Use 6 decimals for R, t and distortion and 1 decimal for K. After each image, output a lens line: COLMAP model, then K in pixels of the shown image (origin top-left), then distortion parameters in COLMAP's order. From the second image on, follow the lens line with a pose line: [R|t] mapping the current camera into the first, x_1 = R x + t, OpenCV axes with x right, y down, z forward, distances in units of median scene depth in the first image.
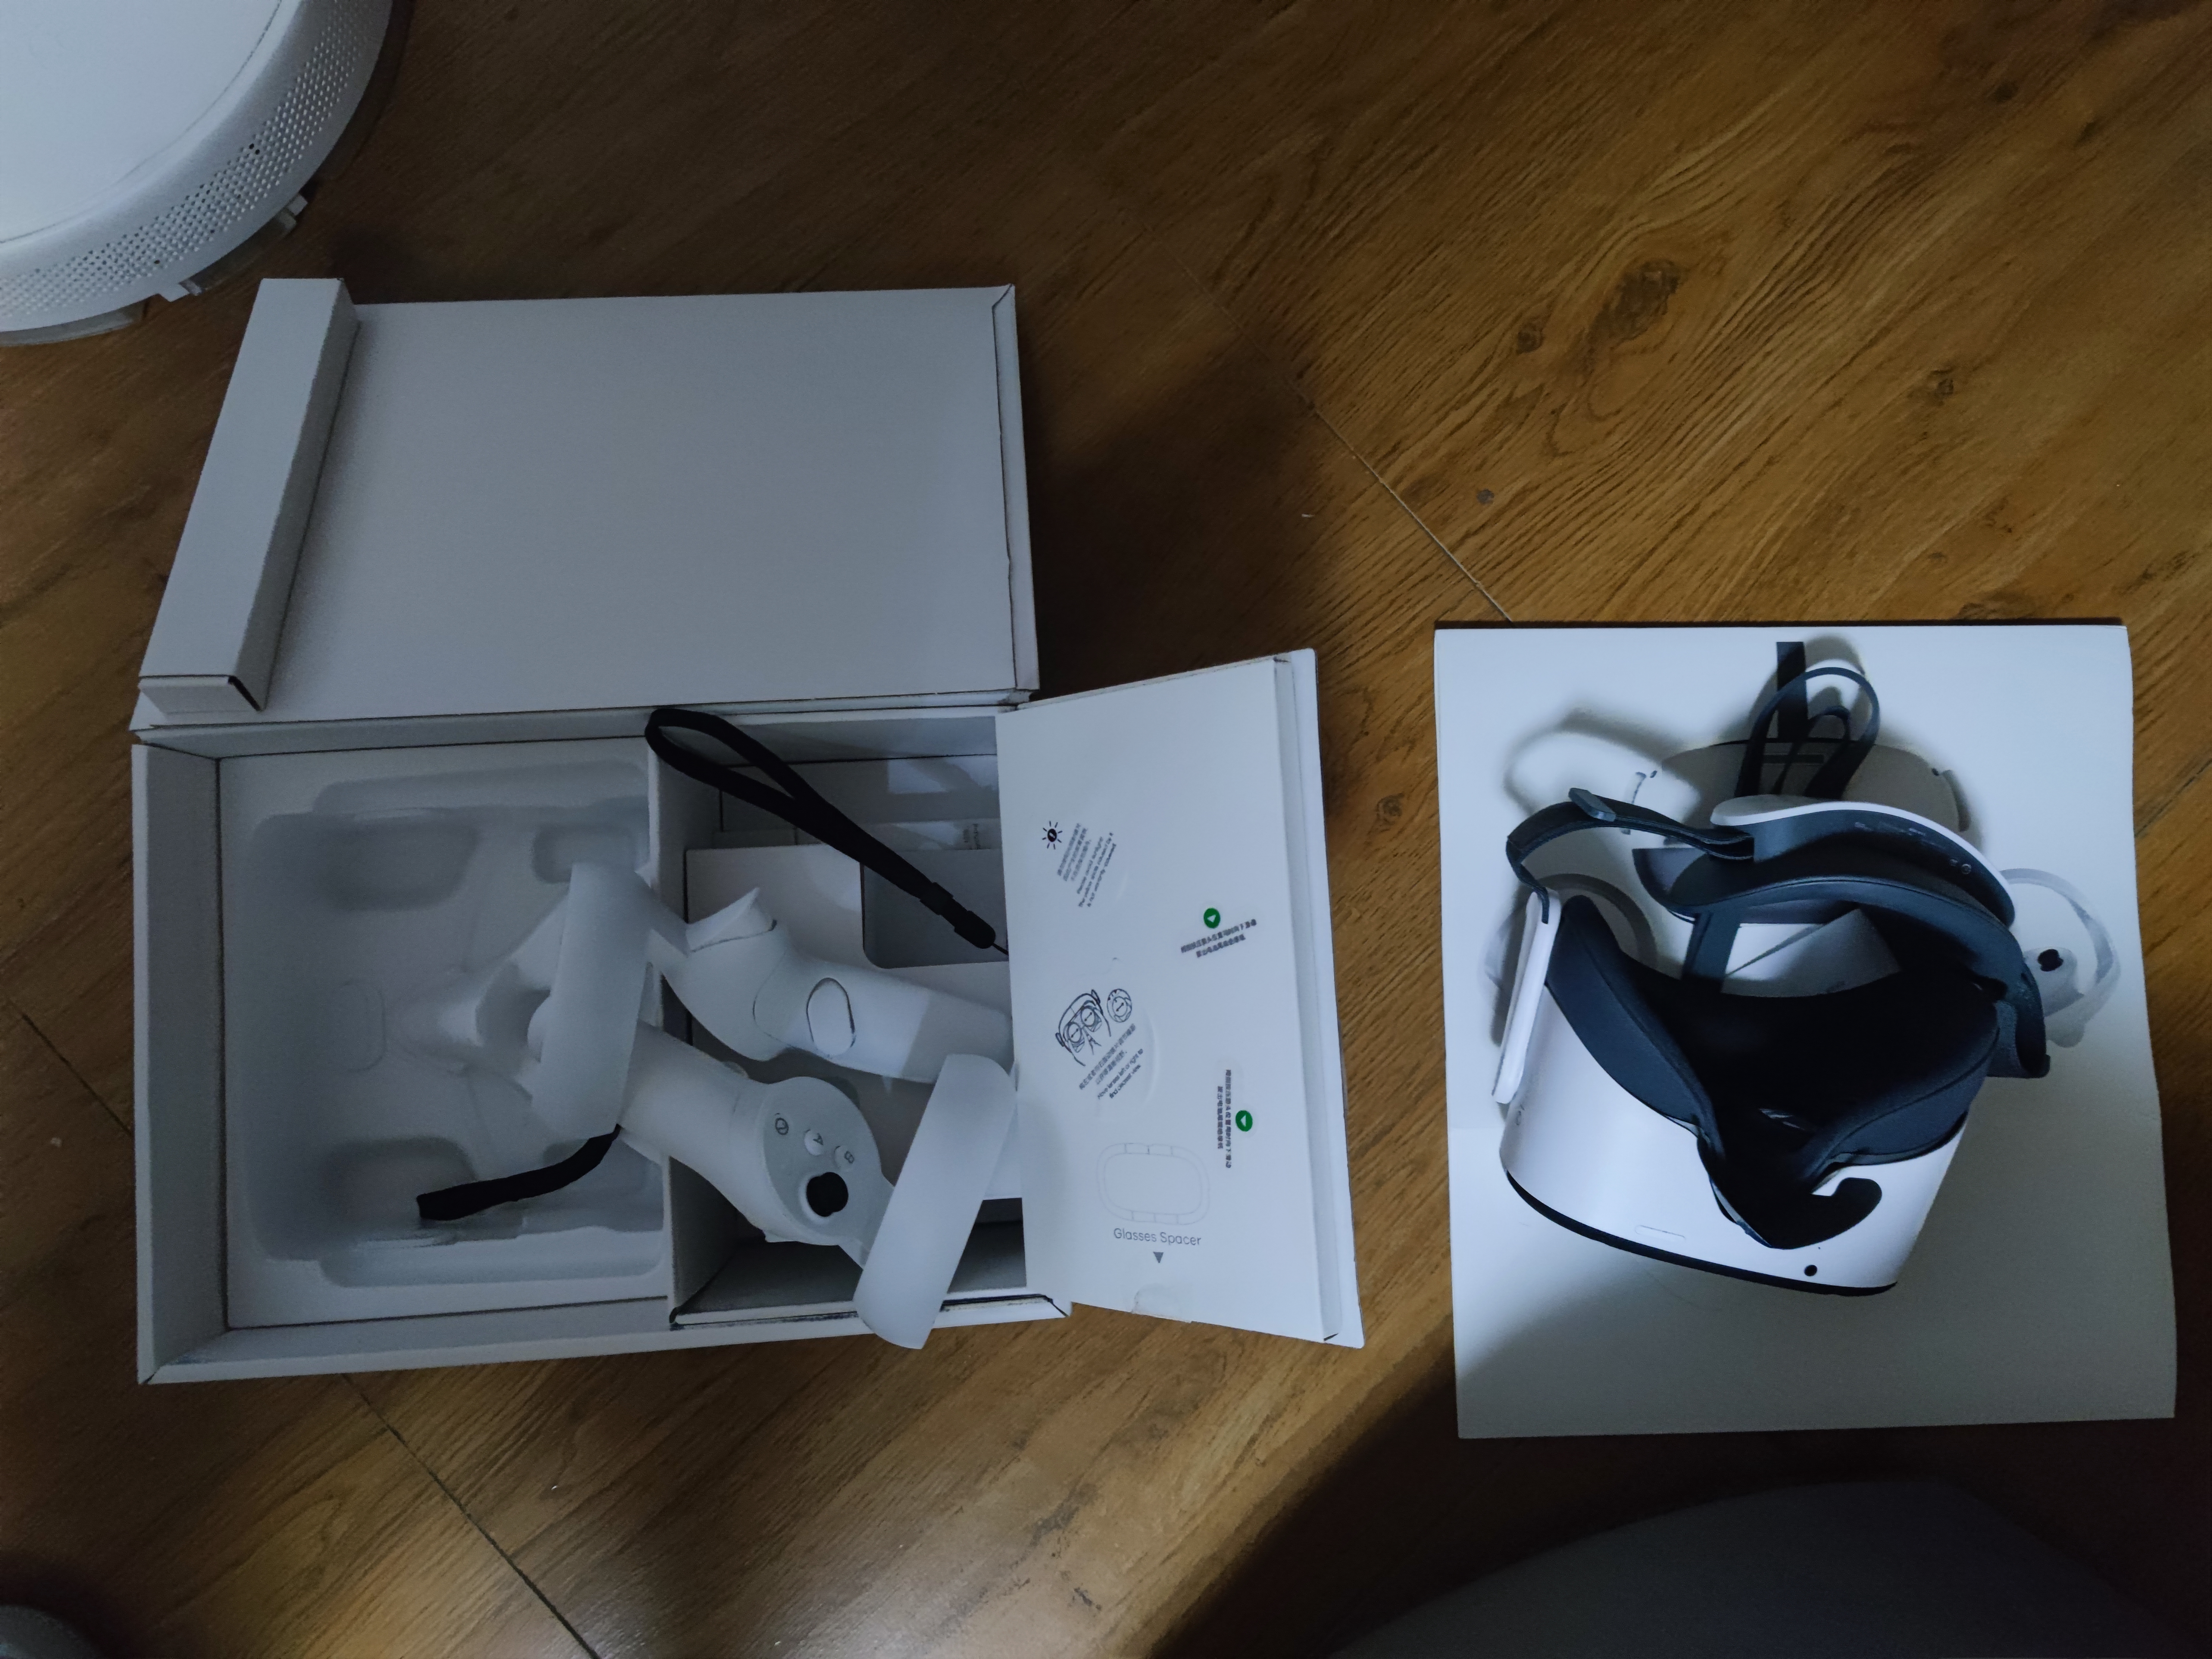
lens RADIAL K [[1661.2, 0, 1106.0], [0, 1661.2, 829.5], [0, 0, 1]] dist [0.045472, -0.047319]
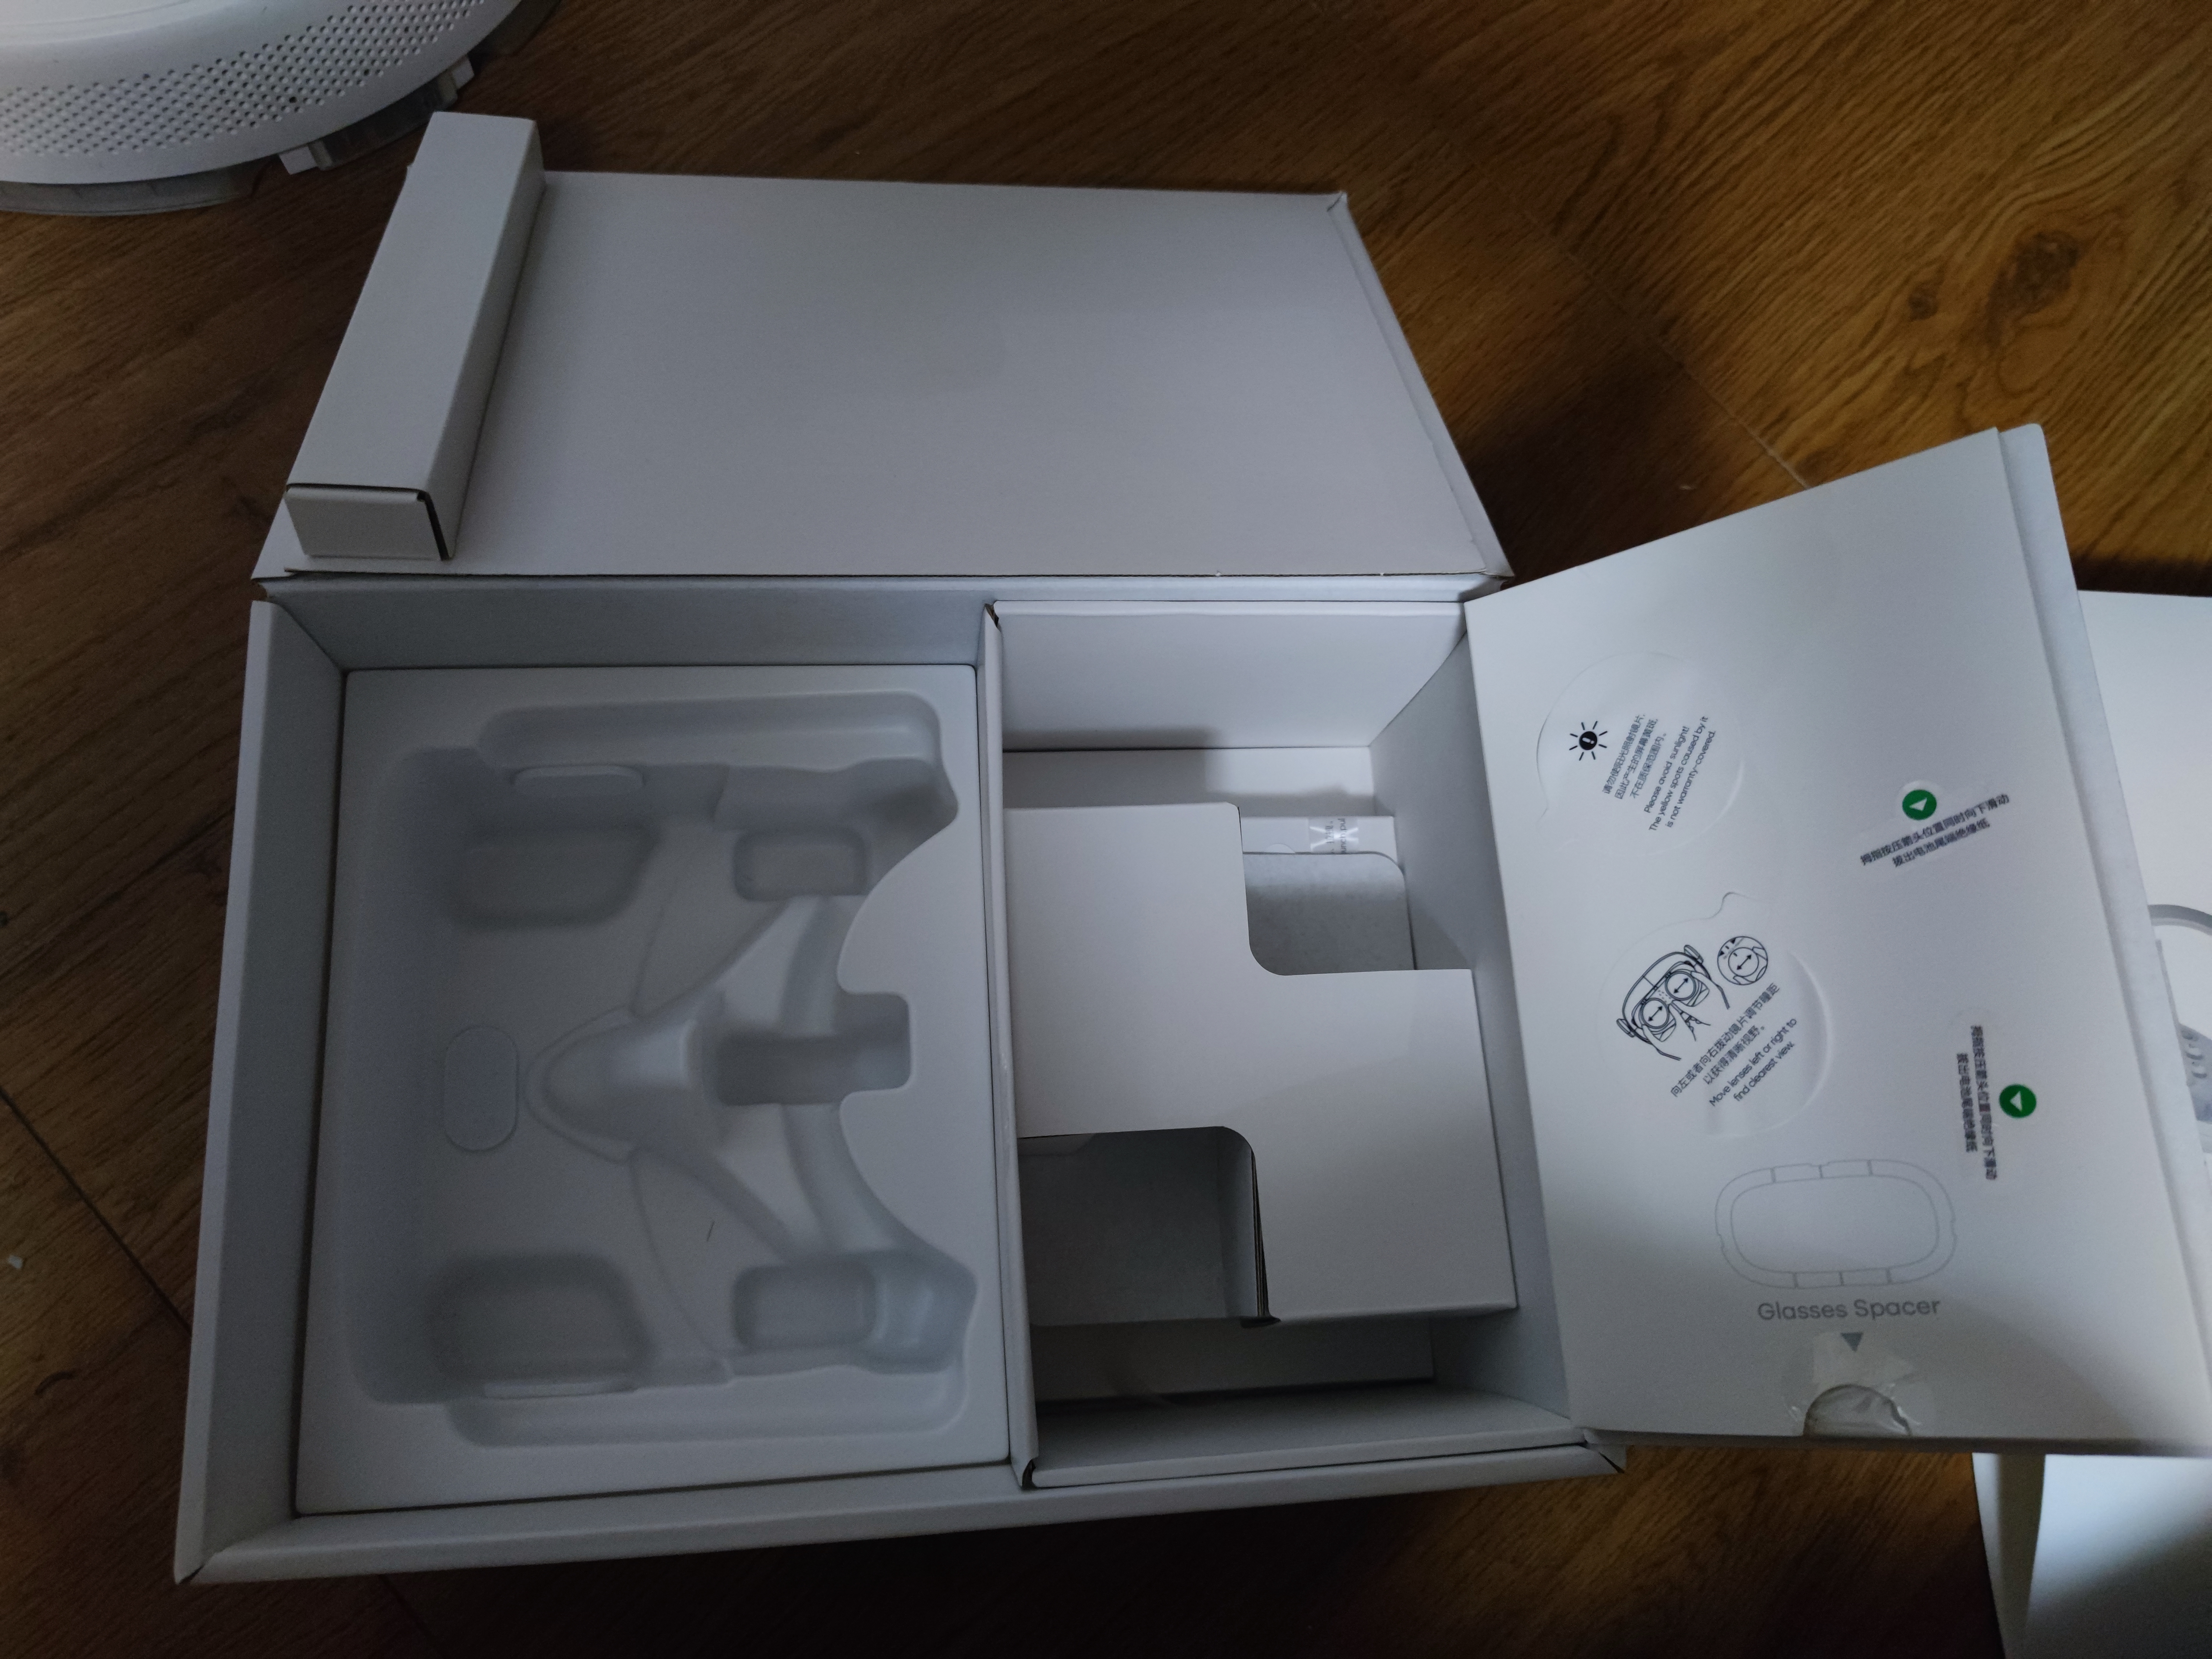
lens RADIAL K [[1693.8, 0, 1106.0], [0, 1693.8, 829.5], [0, 0, 1]] dist [0.029253, -0.040757]
pose [[0.997912, 0.014325, 0.062978, -0.208600], [-0.001859, 0.981060, -0.193697, 0.133683], [-0.064560, 0.193175, 0.979038, 0.238077]]
